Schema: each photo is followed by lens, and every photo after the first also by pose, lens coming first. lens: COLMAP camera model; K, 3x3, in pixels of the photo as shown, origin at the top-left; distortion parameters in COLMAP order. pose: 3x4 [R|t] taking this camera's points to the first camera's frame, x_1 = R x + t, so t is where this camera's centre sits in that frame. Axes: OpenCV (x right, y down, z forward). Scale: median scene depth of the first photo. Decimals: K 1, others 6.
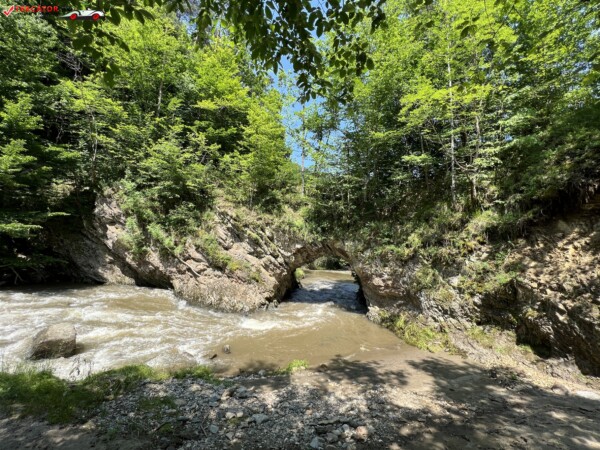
lens RADIAL K [[241.4, 0, 300.0], [0, 241.4, 226.1], [0, 0, 1]] dist [-0.002637, 0.001160]
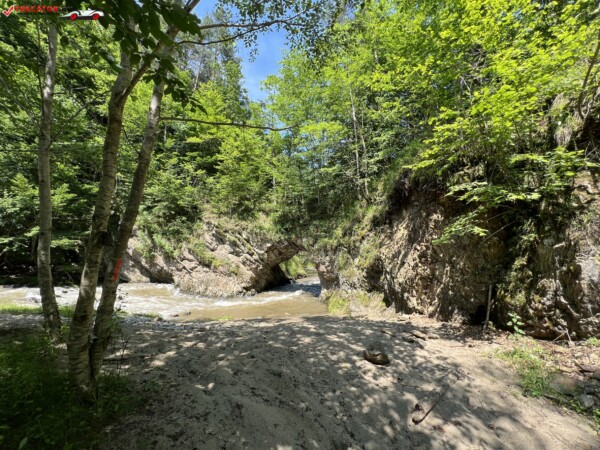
lens RADIAL K [[241.4, 0, 300.4], [0, 241.4, 225.7], [0, 0, 1]] dist [-0.002637, 0.001160]
pose [[0.989684, -0.072724, -0.123434, 0.327508], [0.069557, 0.997133, -0.029782, 0.034508], [0.125246, 0.020889, 0.991906, -0.216015]]
